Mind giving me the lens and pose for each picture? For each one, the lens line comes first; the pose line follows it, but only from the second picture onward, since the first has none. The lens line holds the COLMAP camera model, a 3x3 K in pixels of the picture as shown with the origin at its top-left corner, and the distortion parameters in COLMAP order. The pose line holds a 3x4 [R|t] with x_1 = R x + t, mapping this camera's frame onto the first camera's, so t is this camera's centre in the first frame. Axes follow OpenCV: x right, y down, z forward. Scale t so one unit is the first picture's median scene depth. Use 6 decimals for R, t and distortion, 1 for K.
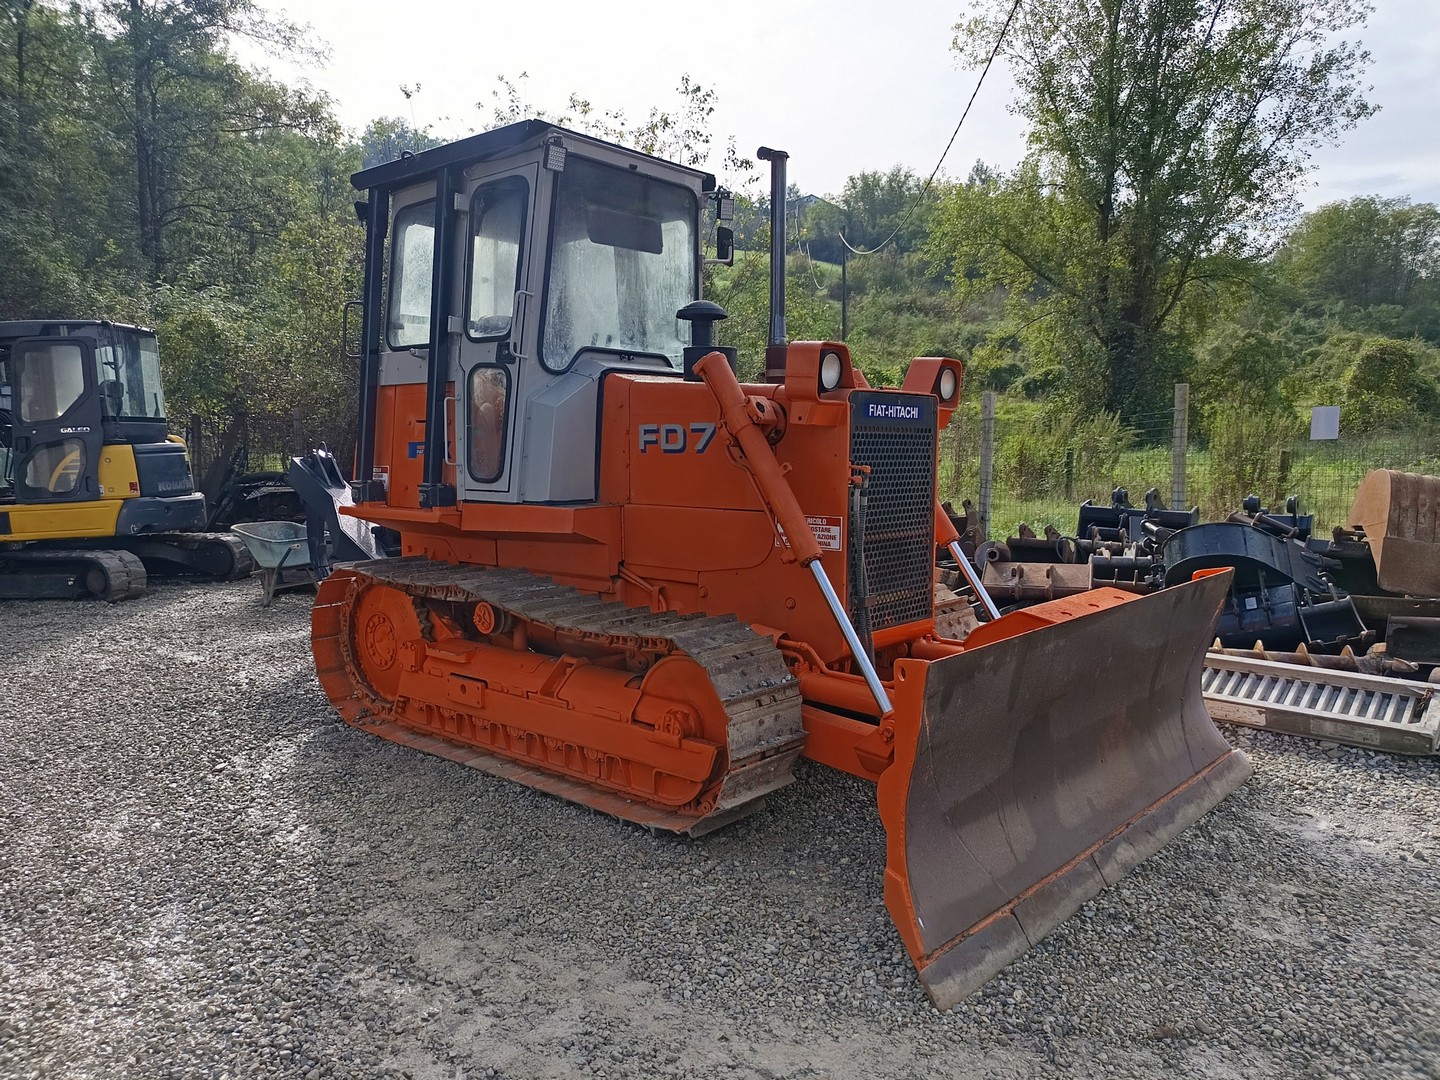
lens RADIAL K [[1014.2, 0, 720.0], [0, 1014.2, 540.0], [0, 0, 1]] dist [0.010516, 0.001008]
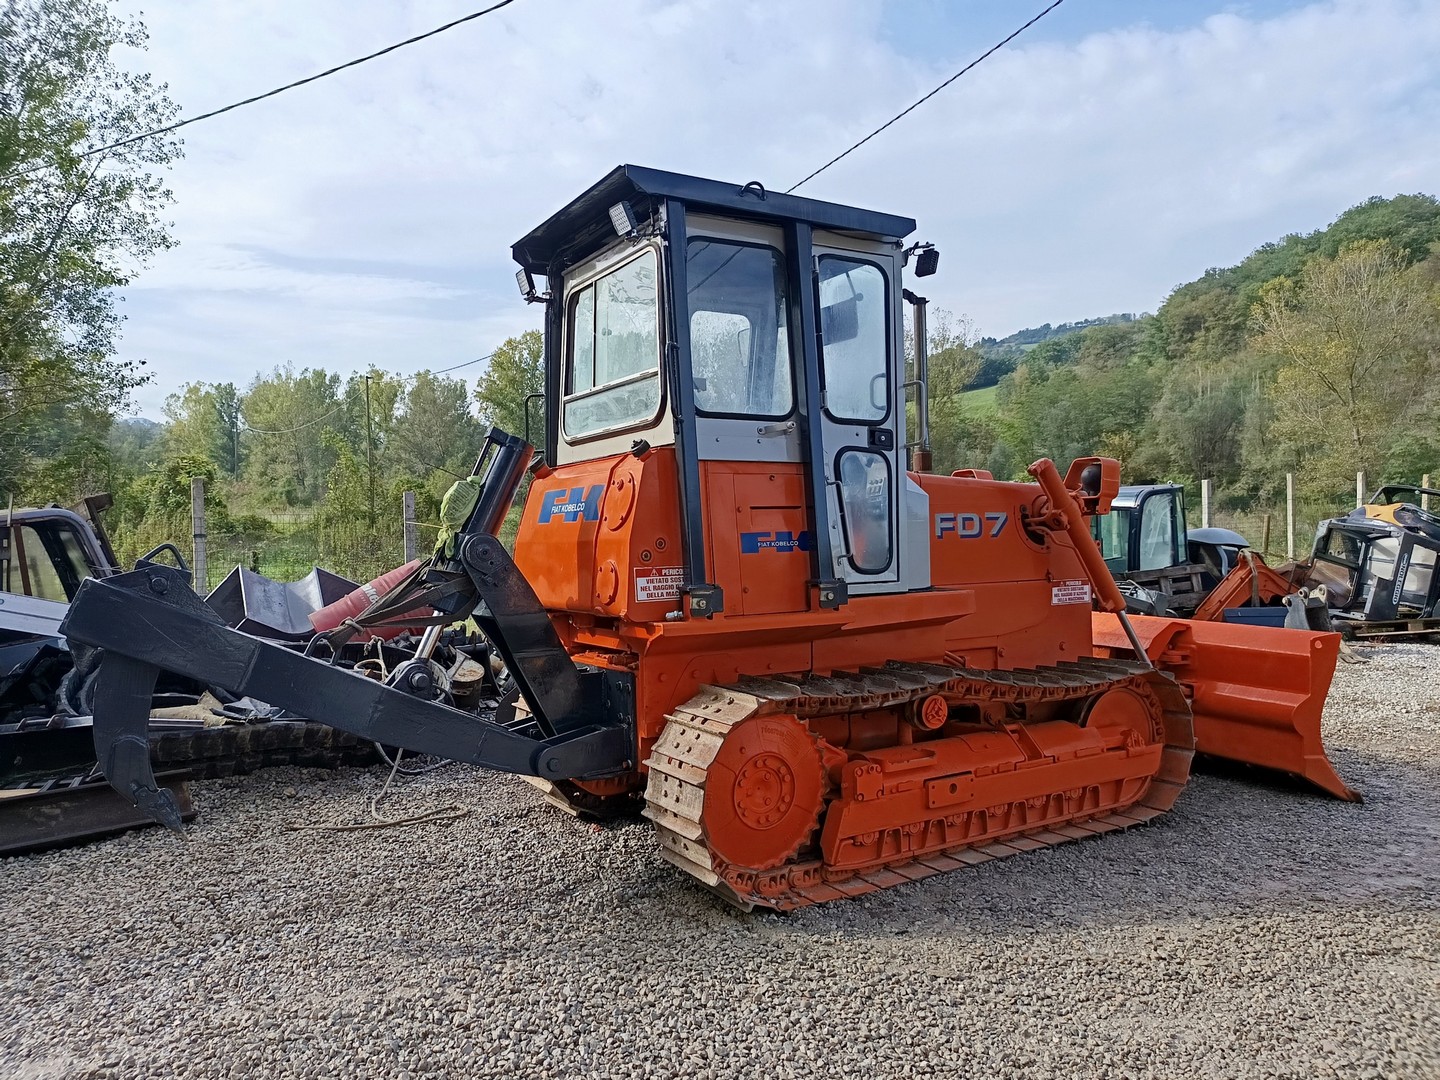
lens RADIAL K [[1014.2, 0, 720.0], [0, 1014.2, 540.0], [0, 0, 1]] dist [0.010516, 0.001008]
pose [[0.337049, -0.009906, 0.941435, -1.184713], [0.111856, 0.993284, -0.029595, -0.077328], [-0.934819, 0.115280, 0.335894, 0.837691]]
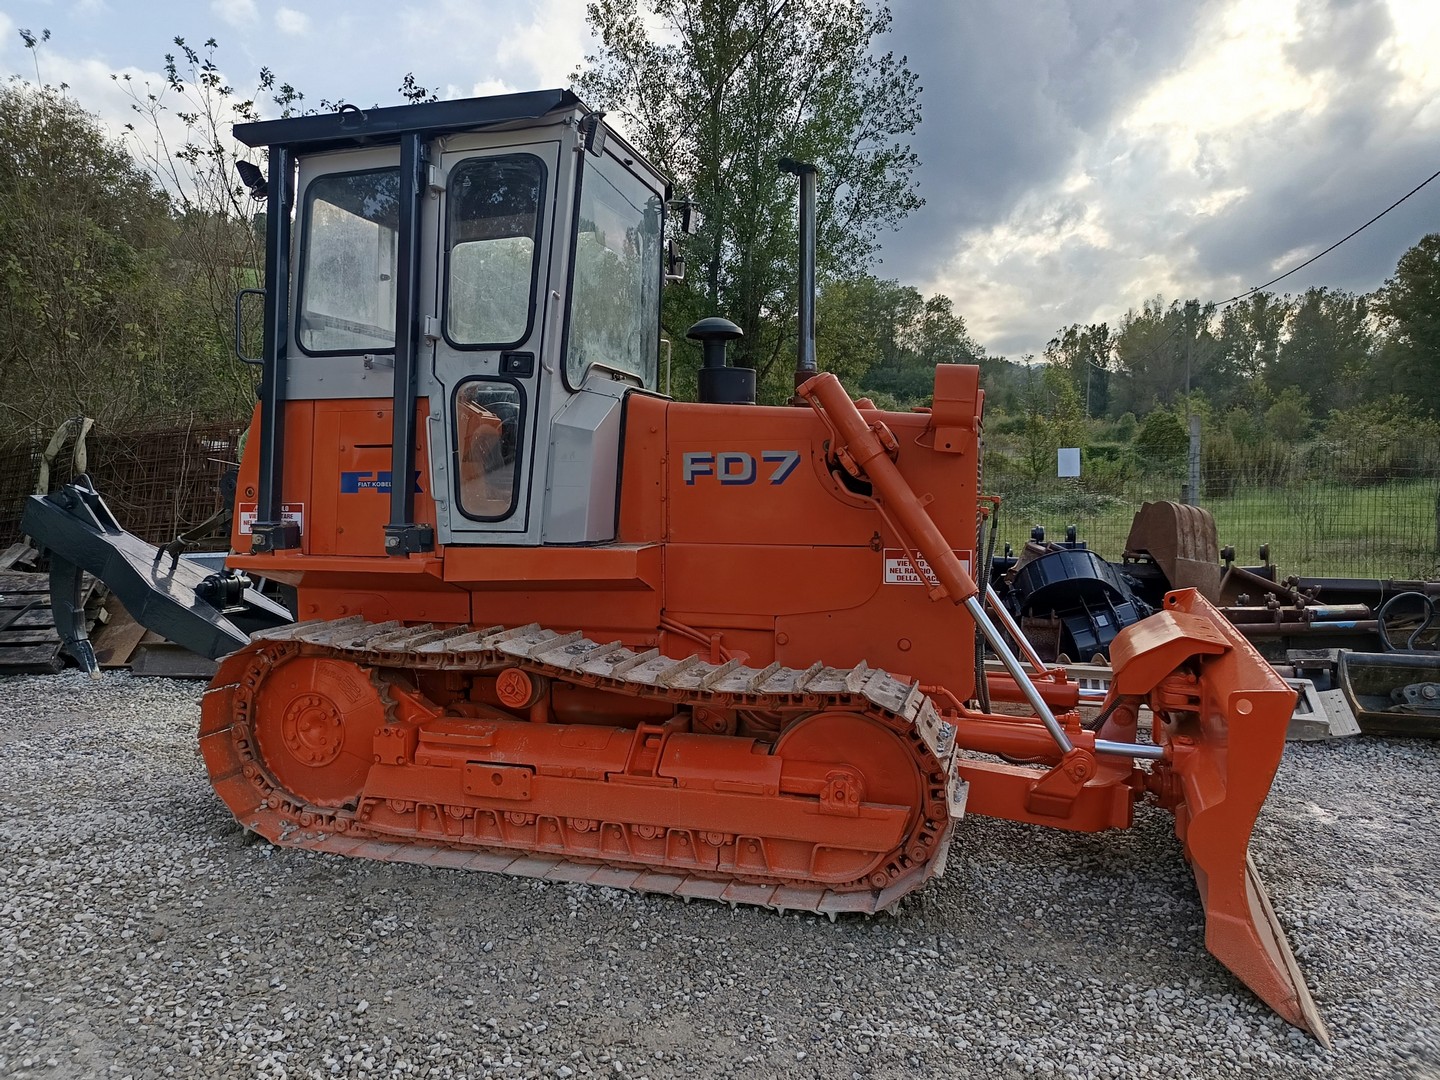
lens RADIAL K [[1014.2, 0, 720.0], [0, 1014.2, 540.0], [0, 0, 1]] dist [0.010516, 0.001008]
pose [[0.913801, -0.021197, 0.405610, -0.402007], [0.037026, 0.998827, -0.031216, -0.009311], [-0.404472, 0.043543, 0.913513, 0.186114]]
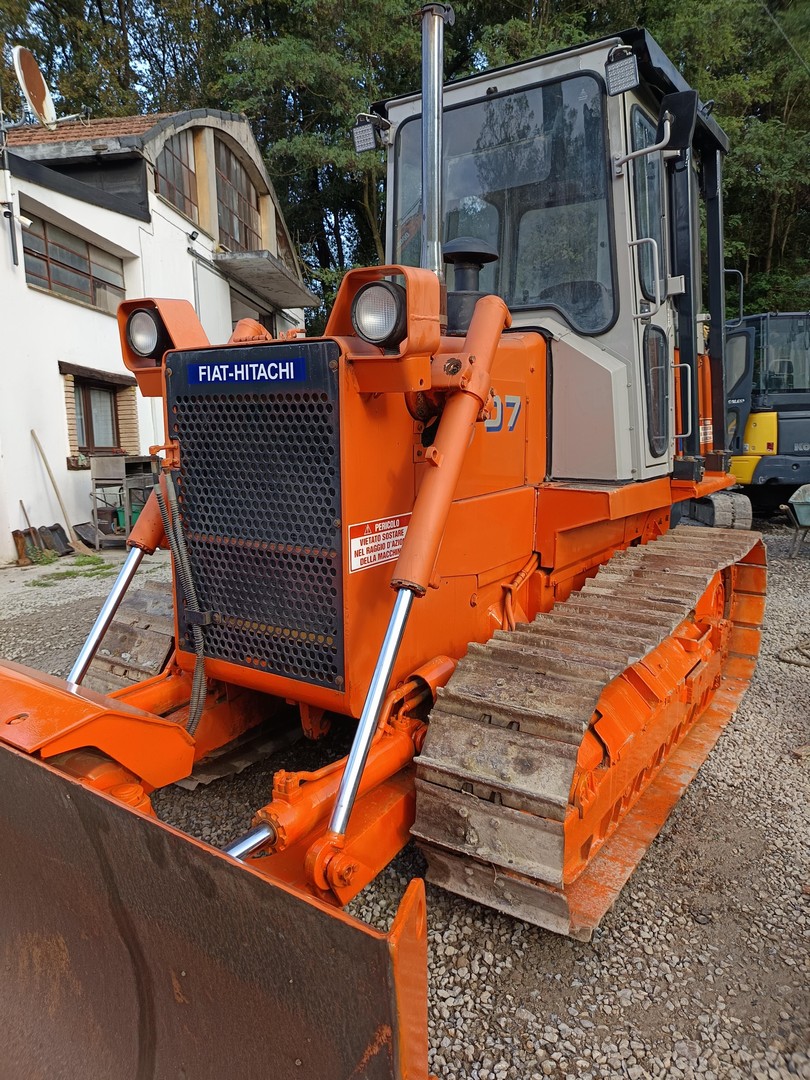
lens RADIAL K [[760.6, 0, 405.0], [0, 760.6, 540.0], [0, 0, 1]] dist [0.010516, 0.001008]
pose [[0.096274, 0.163086, -0.981903, 0.656211], [-0.088124, 0.984008, 0.154795, -0.091508], [0.991446, 0.071627, 0.109107, 0.945091]]
